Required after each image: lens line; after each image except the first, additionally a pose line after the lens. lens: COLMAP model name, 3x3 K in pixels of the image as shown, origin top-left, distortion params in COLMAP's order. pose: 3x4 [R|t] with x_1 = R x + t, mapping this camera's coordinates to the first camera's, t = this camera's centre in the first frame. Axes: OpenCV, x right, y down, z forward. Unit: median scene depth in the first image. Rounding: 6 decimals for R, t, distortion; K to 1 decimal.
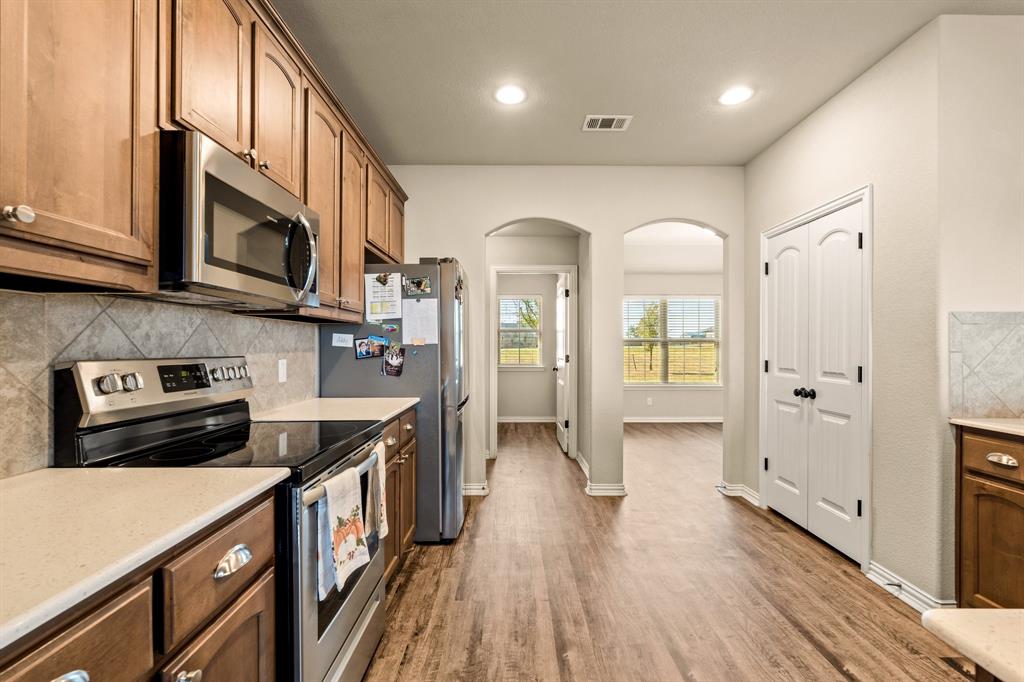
lens RADIAL K [[453.7, 0, 512.0], [0, 453.7, 341.0], [0, 0, 1]] dist [-0.003032, -0.000467]
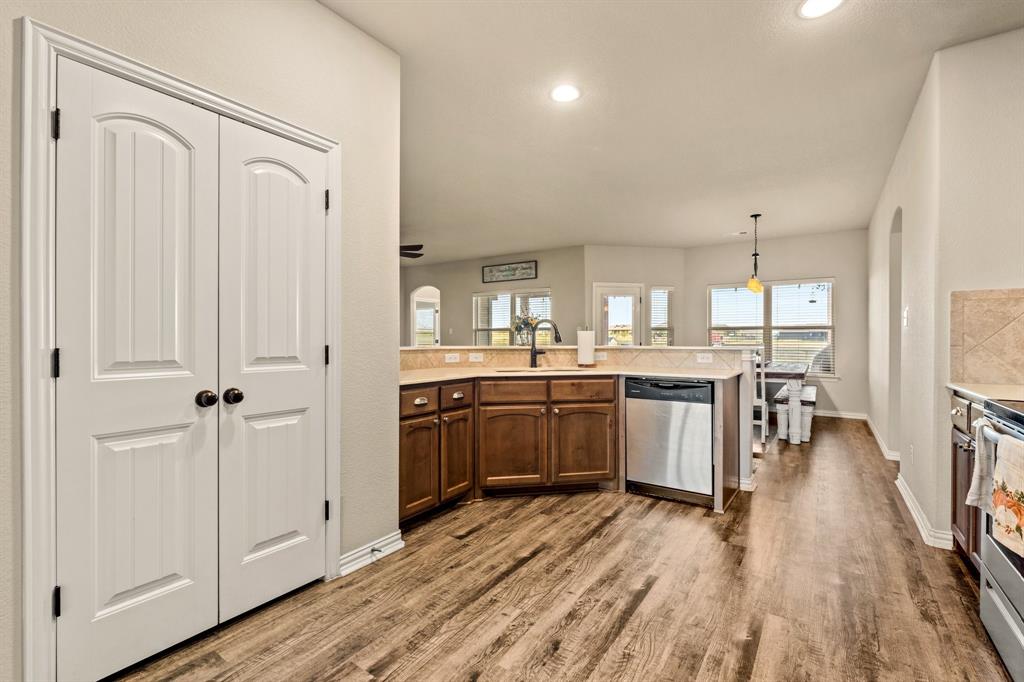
lens RADIAL K [[454.6, 0, 512.0], [0, 454.6, 341.0], [0, 0, 1]] dist [-0.001048, -0.000026]
pose [[-0.820292, -0.006407, 0.571909, -0.014867], [-0.007682, 0.999970, 0.000185, 0.051056], [-0.571894, -0.004242, -0.820317, 1.734494]]
